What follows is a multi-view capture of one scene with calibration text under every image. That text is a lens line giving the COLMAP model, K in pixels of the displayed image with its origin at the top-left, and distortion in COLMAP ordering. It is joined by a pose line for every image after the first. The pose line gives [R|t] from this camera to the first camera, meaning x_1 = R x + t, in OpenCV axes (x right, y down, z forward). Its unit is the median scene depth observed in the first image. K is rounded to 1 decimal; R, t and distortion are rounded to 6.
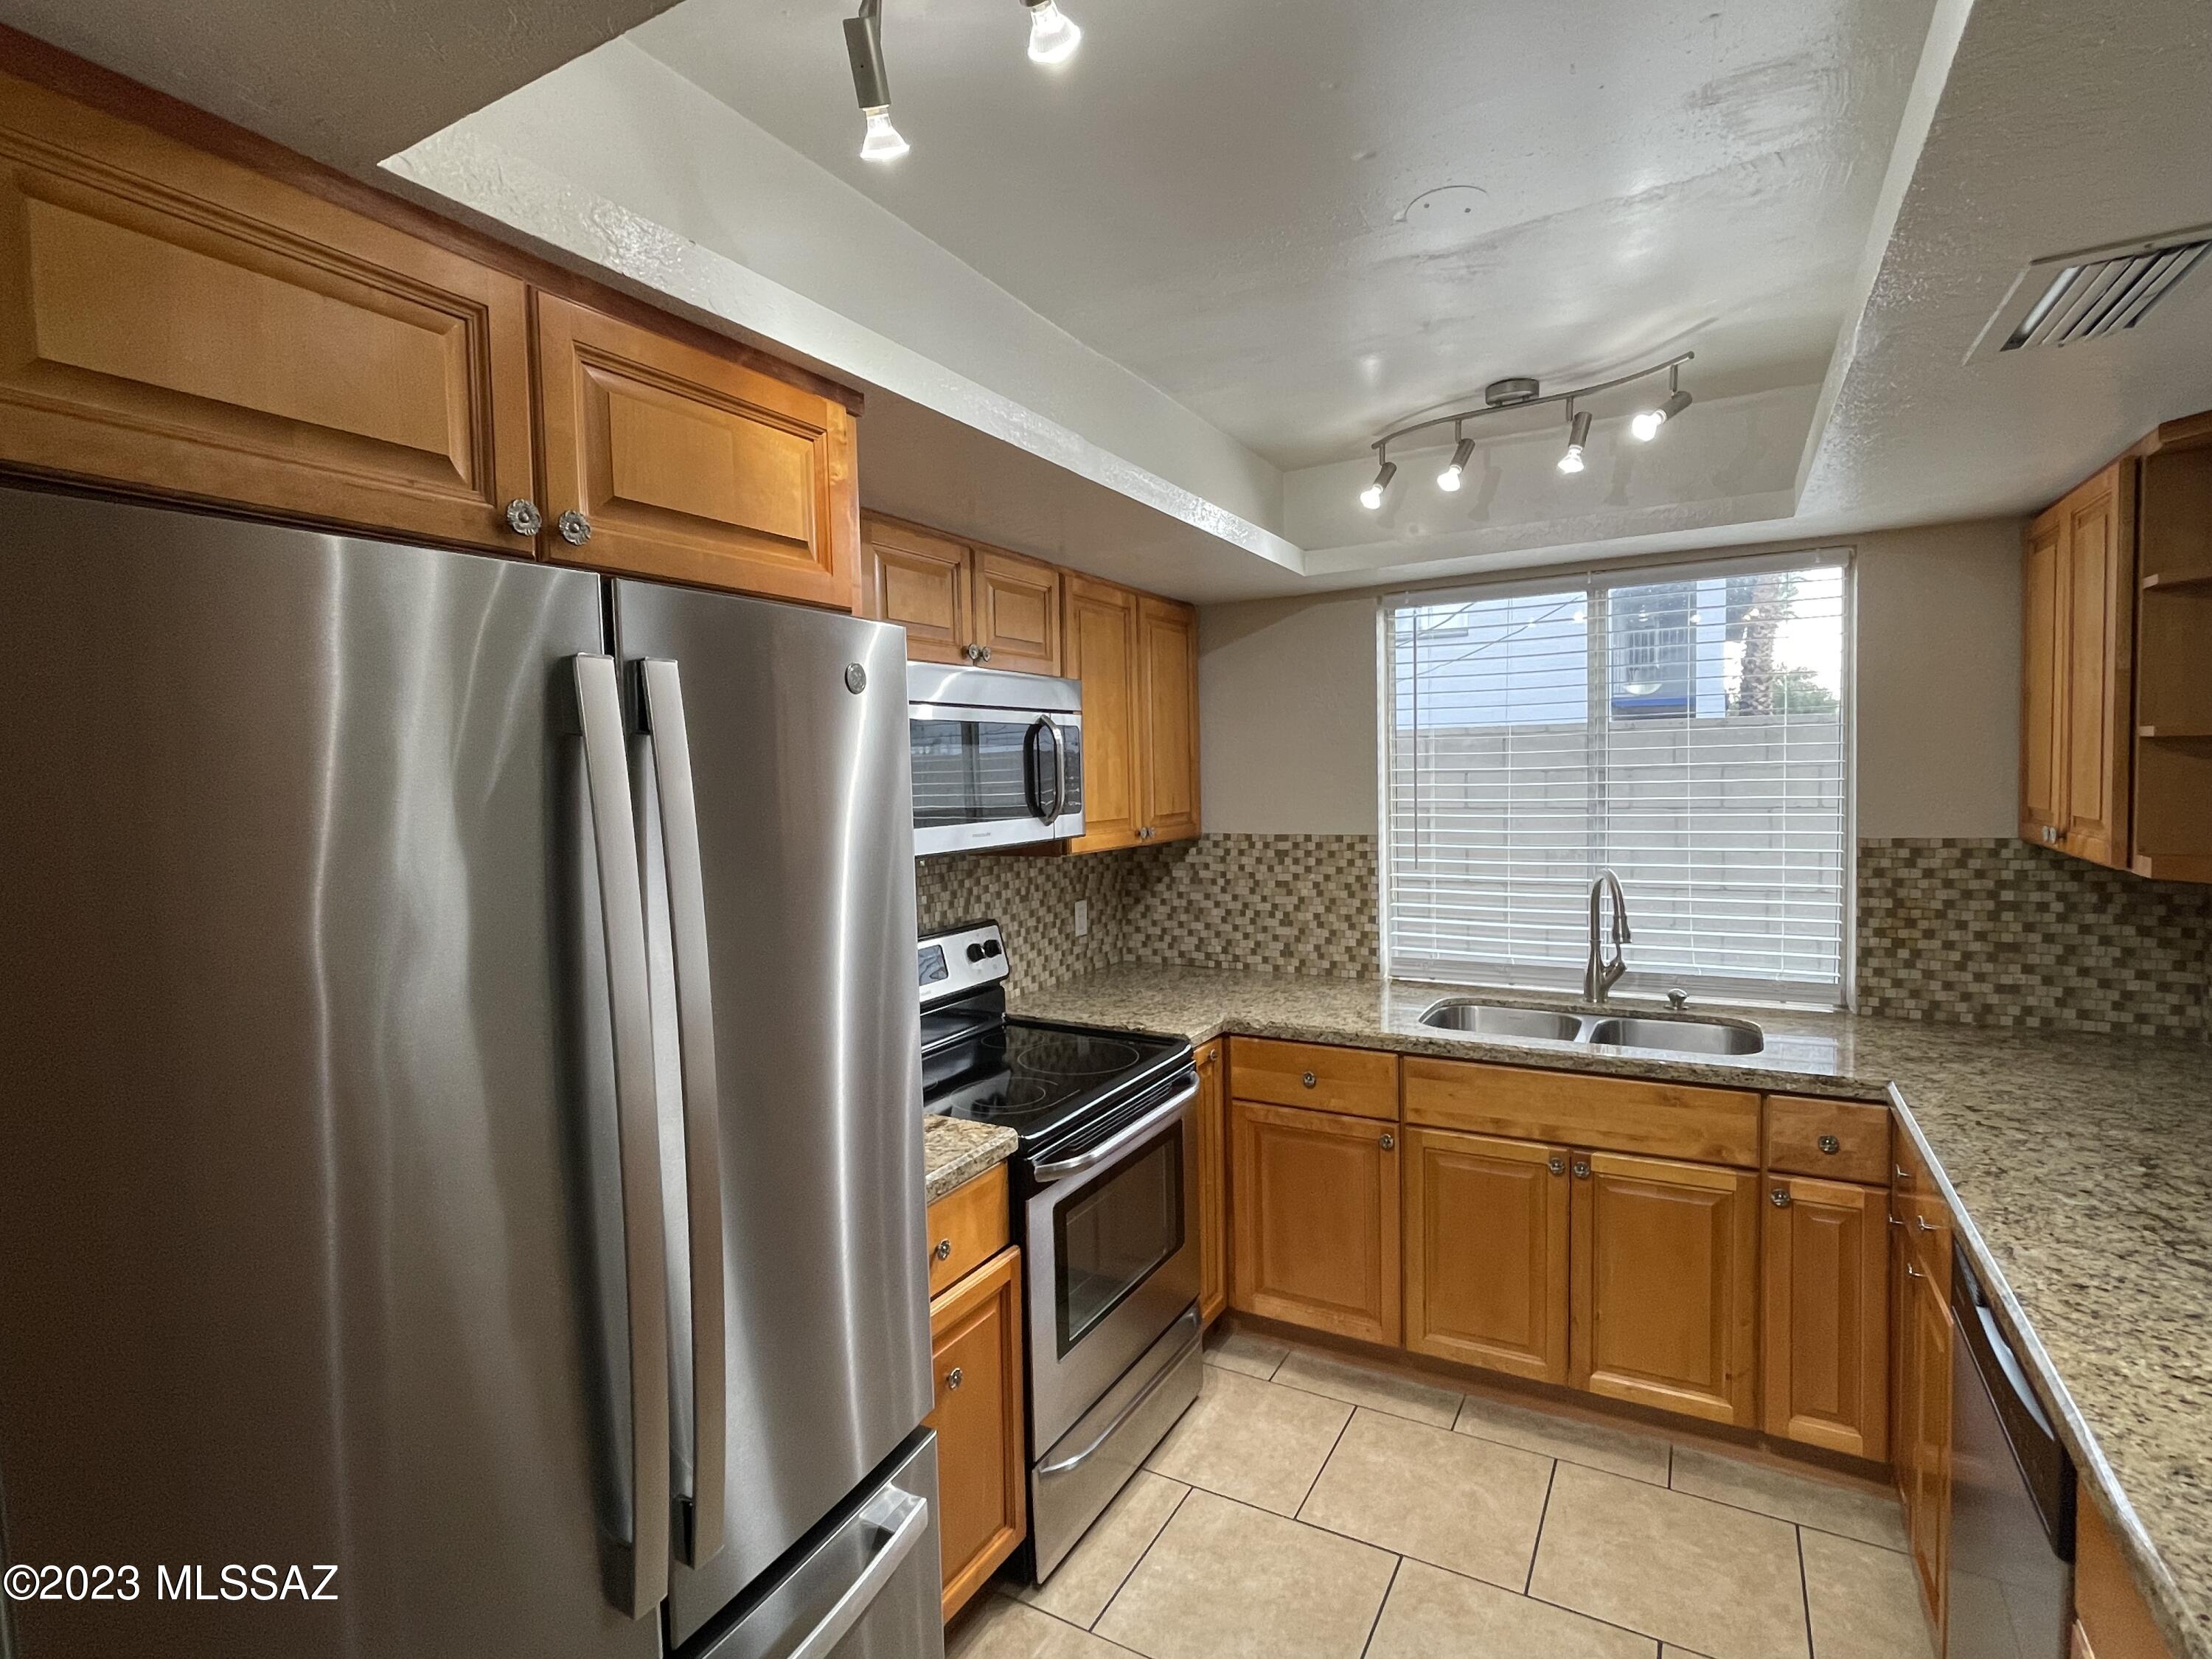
lens RADIAL K [[1074.8, 0, 1096.0], [0, 1074.8, 837.3], [0, 0, 1]] dist [0.010236, 0.000818]
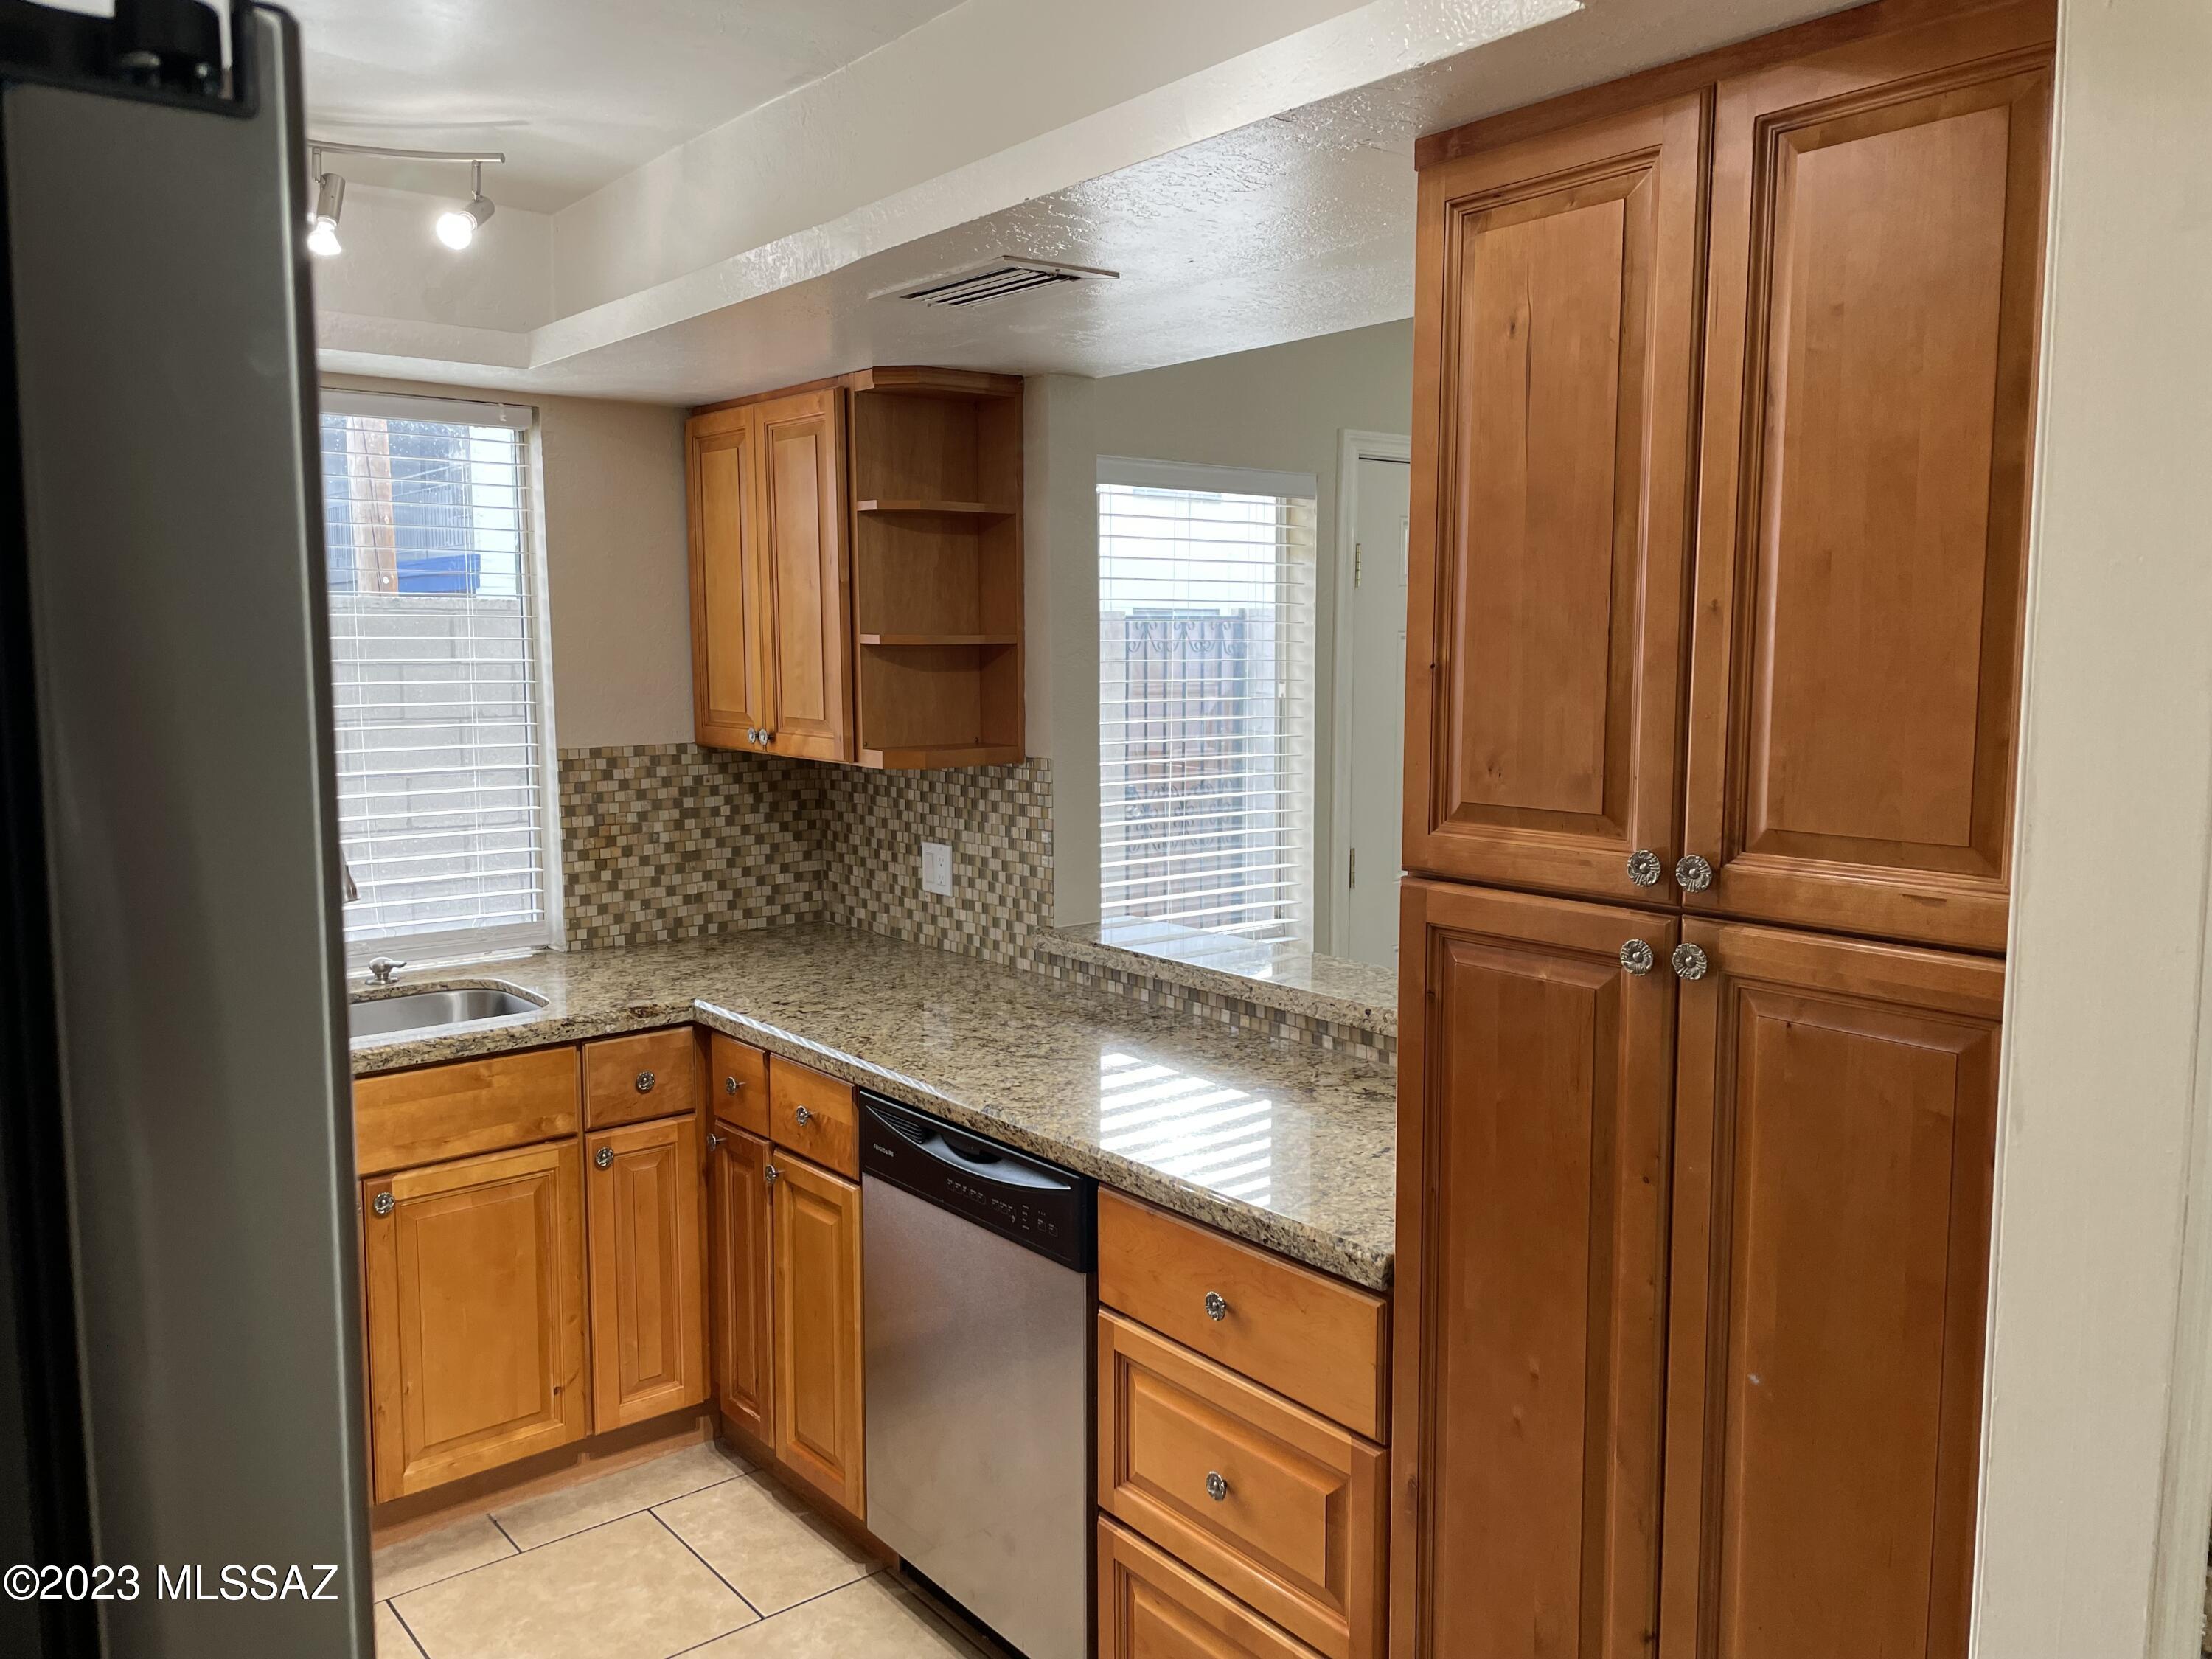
lens RADIAL K [[1674.6, 0, 1104.2], [0, 1674.6, 824.2], [0, 0, 1]] dist [0.068562, -0.051600]
pose [[0.358918, -0.070118, 0.930732, -0.427928], [0.050475, 0.997173, 0.055659, 0.008029], [-0.932003, 0.027002, 0.361442, 0.109470]]
